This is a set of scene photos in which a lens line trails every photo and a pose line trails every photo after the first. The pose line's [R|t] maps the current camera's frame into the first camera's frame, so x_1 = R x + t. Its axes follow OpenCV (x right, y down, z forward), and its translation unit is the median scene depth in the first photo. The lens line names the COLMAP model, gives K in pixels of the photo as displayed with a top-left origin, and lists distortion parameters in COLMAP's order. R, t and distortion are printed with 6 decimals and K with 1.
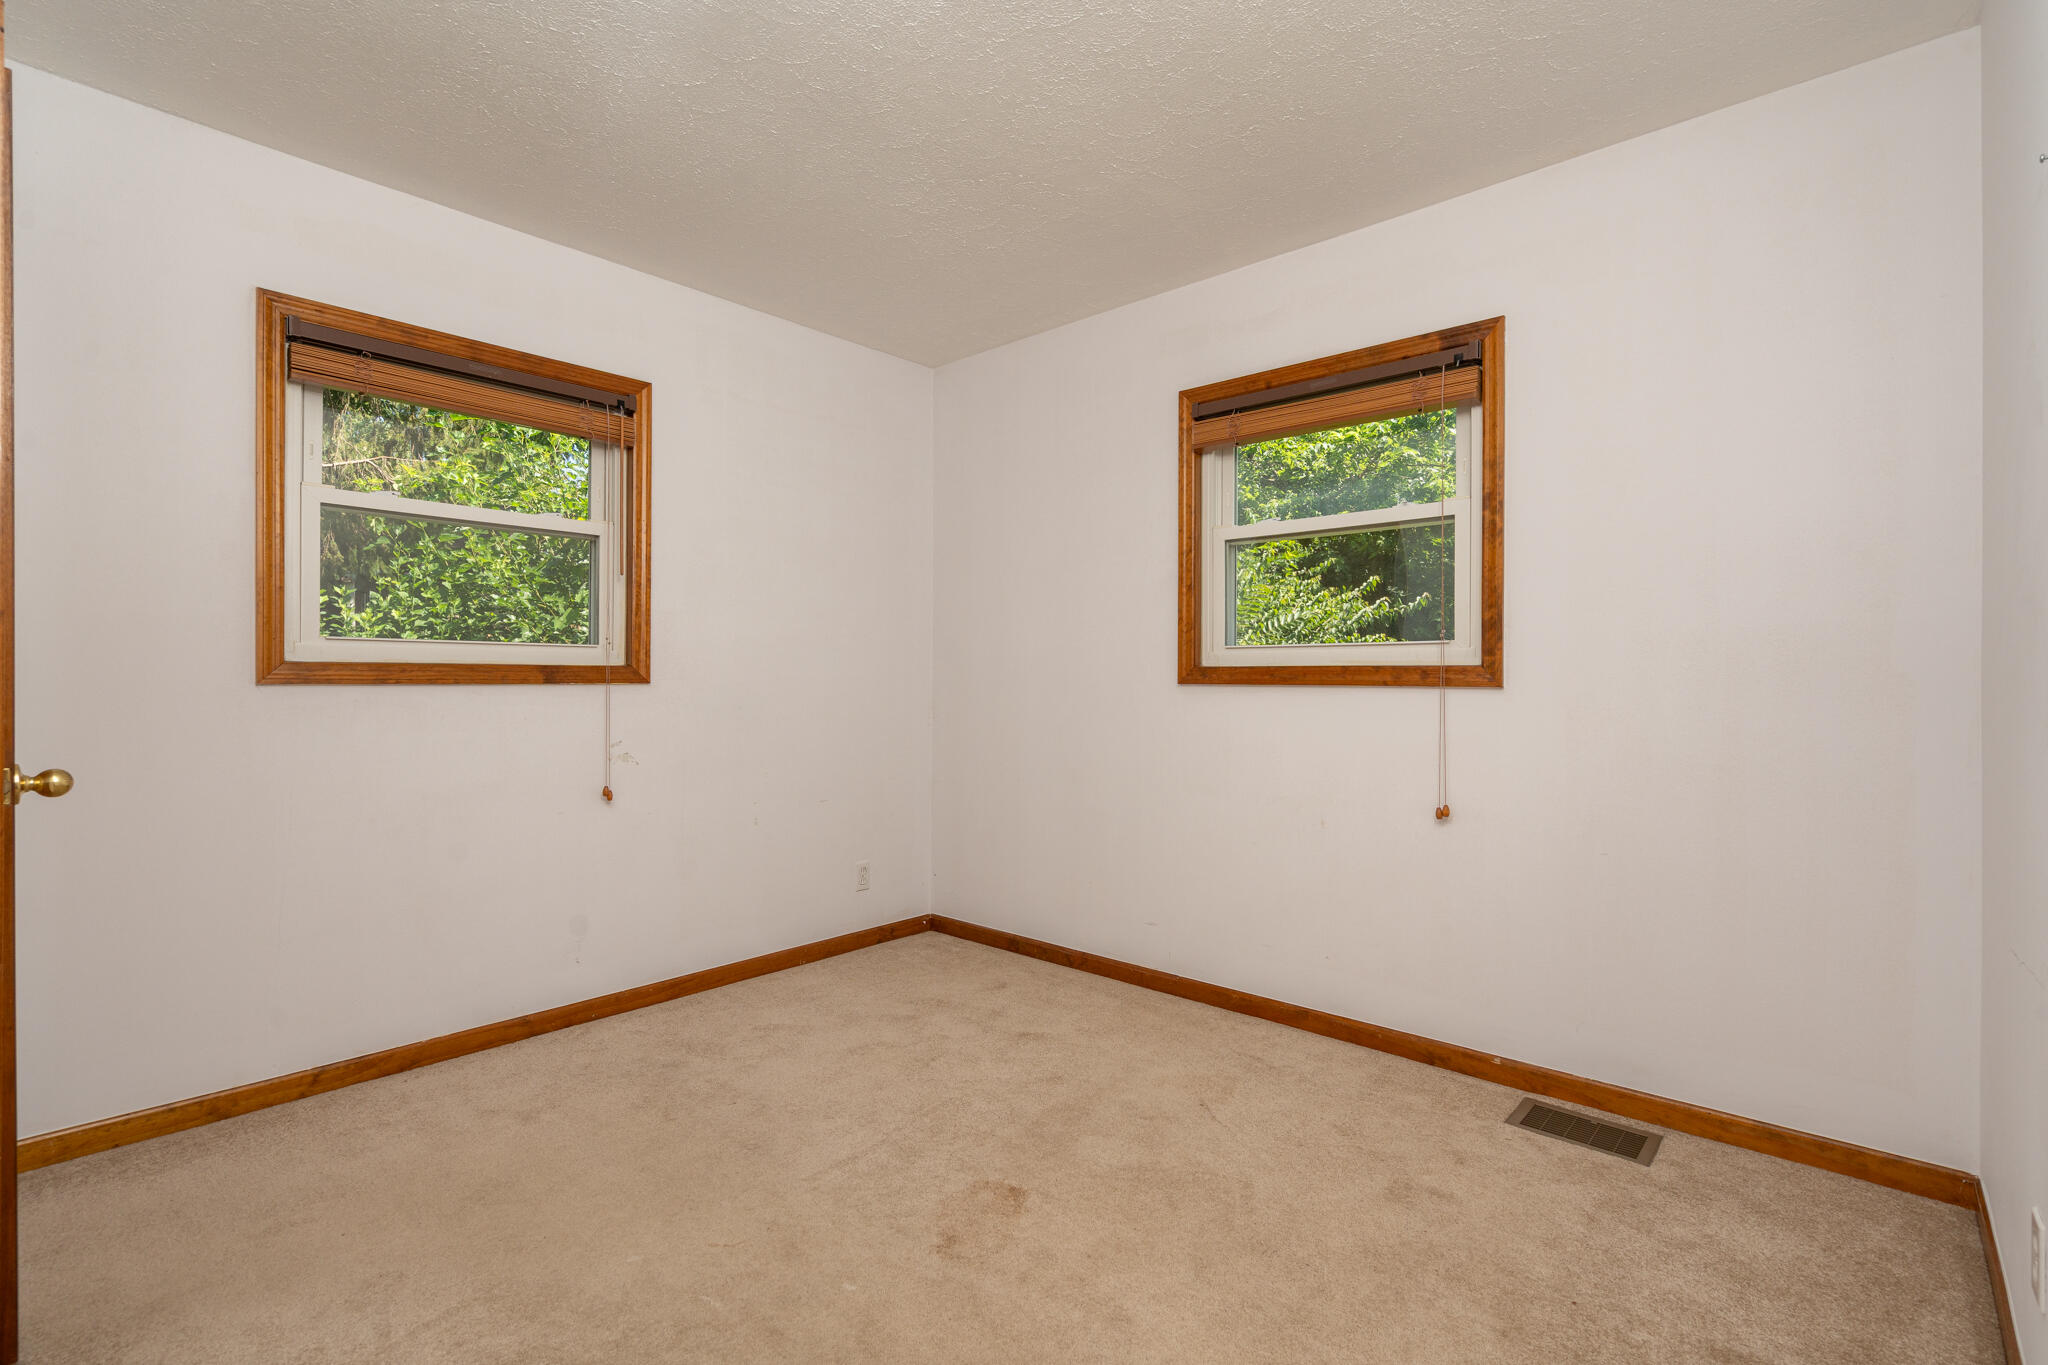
lens RADIAL K [[975.4, 0, 1031.5], [0, 975.4, 673.5], [0, 0, 1]] dist [-0.000773, 0.001292]
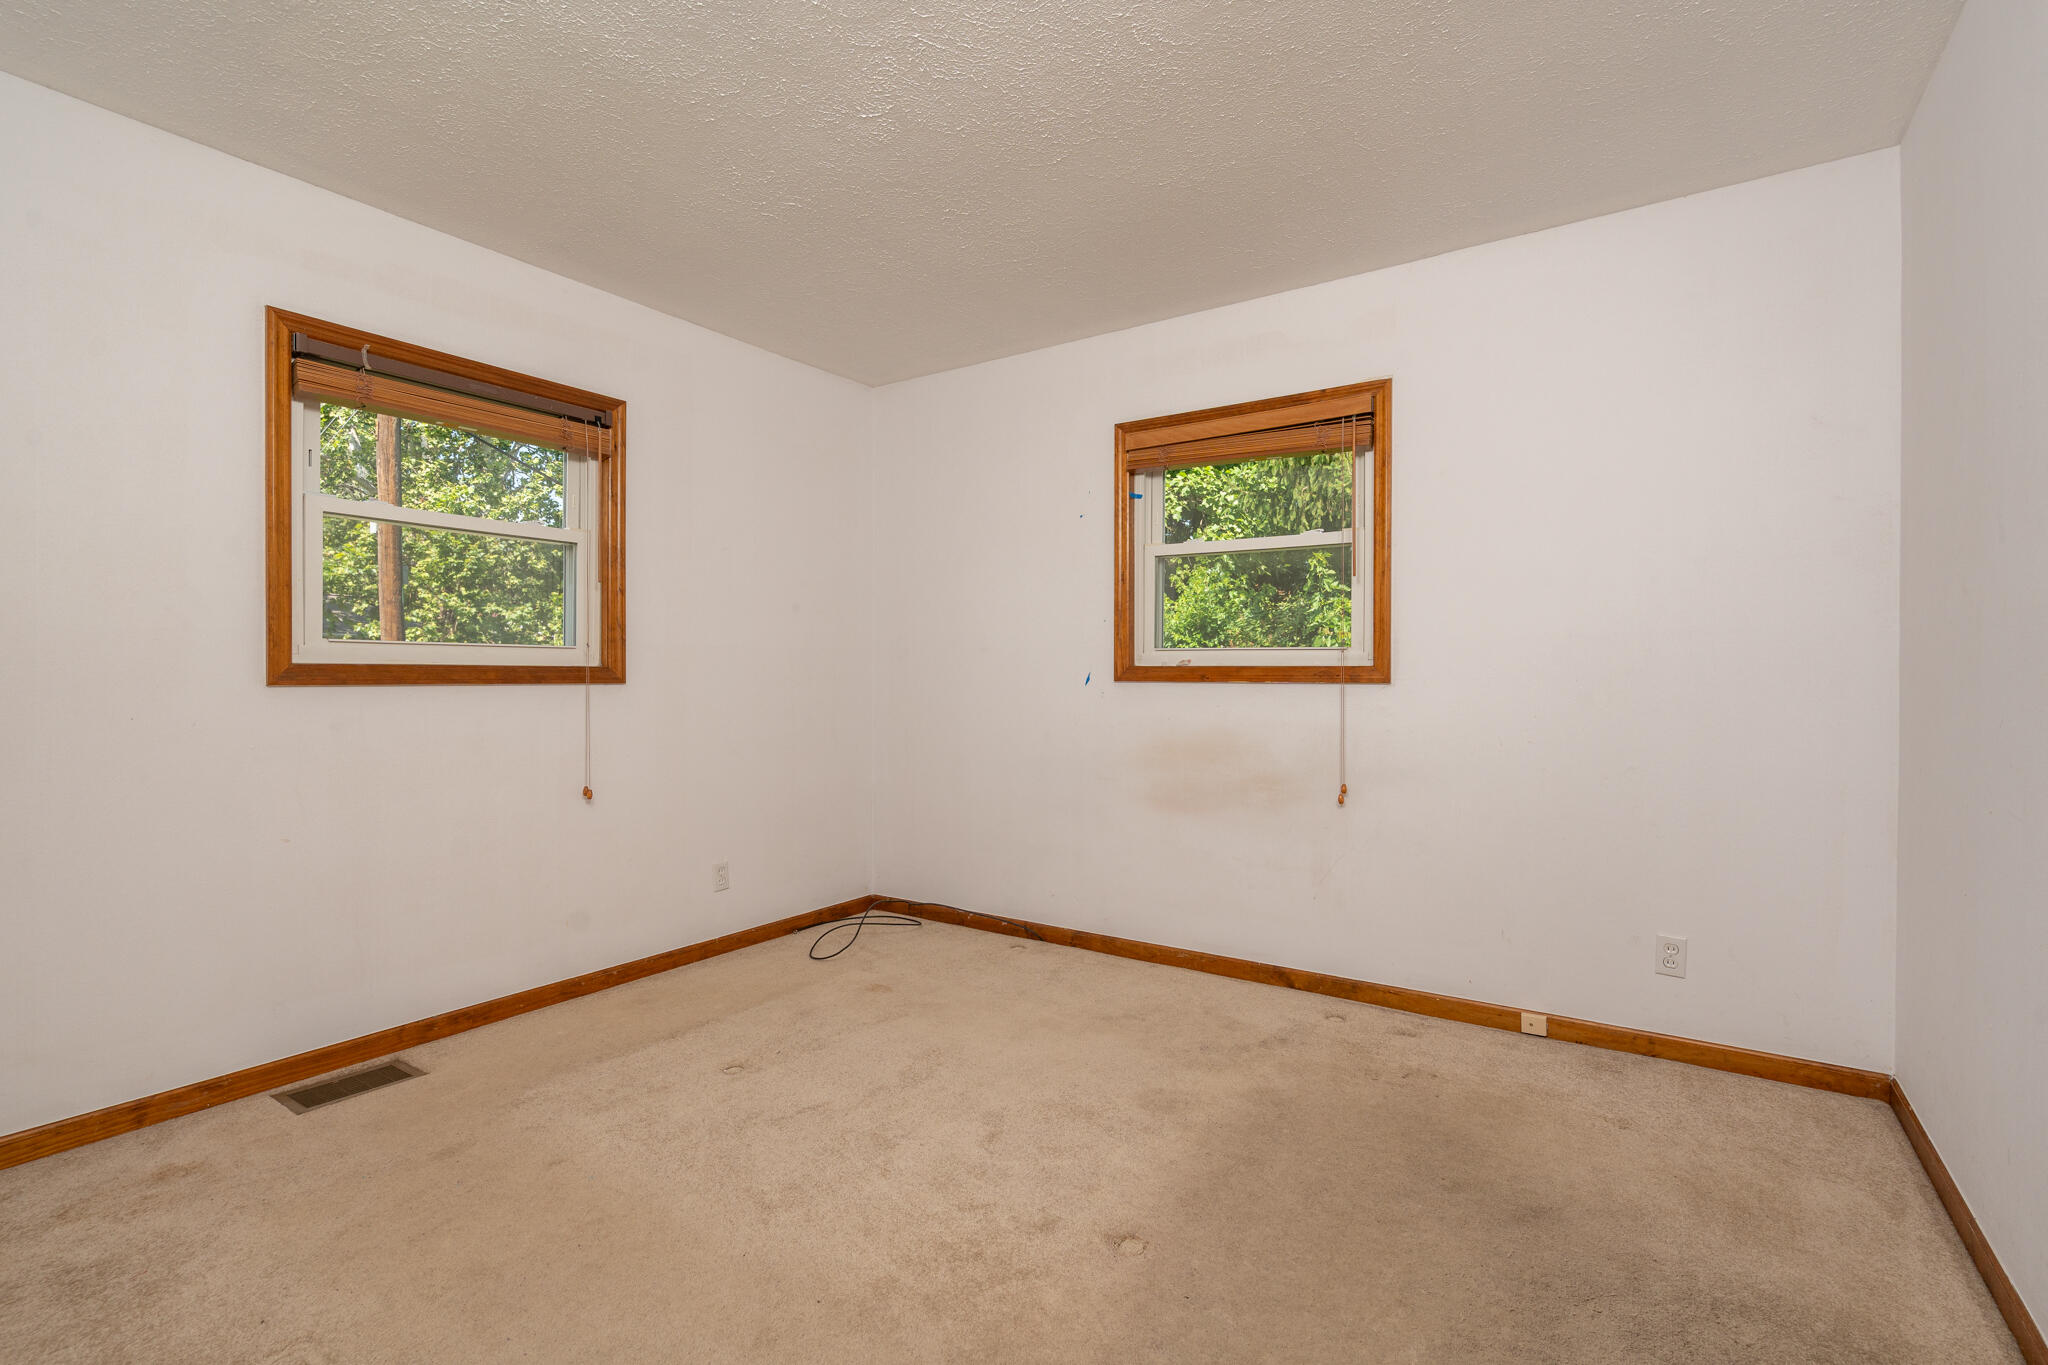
lens RADIAL K [[975.4, 0, 1031.5], [0, 975.4, 673.5], [0, 0, 1]] dist [-0.000773, 0.001292]
pose [[0.991669, -0.002813, 0.128784, -0.092250], [0.002465, 0.999993, 0.002864, -0.001832], [-0.128791, -0.002523, 0.991669, -0.116833]]
